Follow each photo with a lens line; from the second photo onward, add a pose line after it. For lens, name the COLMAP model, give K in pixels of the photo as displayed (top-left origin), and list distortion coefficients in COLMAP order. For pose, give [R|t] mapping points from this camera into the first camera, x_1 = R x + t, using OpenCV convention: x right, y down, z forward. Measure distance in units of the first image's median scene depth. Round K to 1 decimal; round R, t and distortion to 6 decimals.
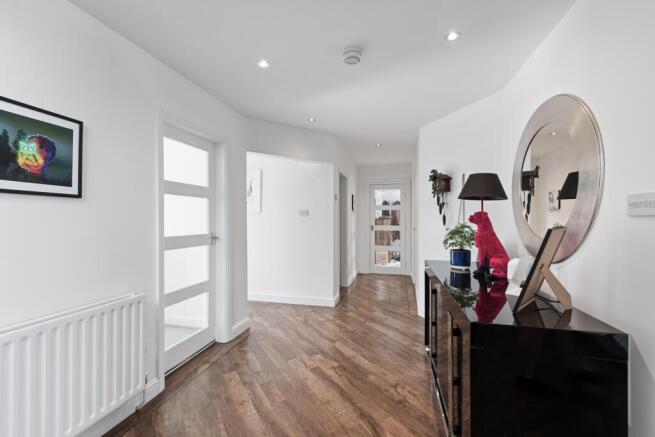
lens RADIAL K [[287.1, 0, 326.3], [0, 287.1, 217.3], [0, 0, 1]] dist [0.001277, 0.000139]
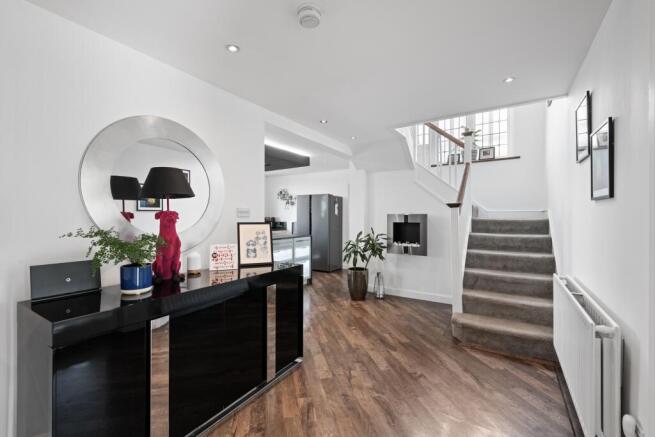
lens RADIAL K [[287.1, 0, 327.0], [0, 287.1, 216.0], [0, 0, 1]] dist [0.001277, 0.000139]
pose [[-0.949801, 0.002783, 0.312841, -0.229194], [0.002760, 0.999996, -0.000516, -0.000704], [-0.312841, 0.000374, -0.949805, 1.910108]]
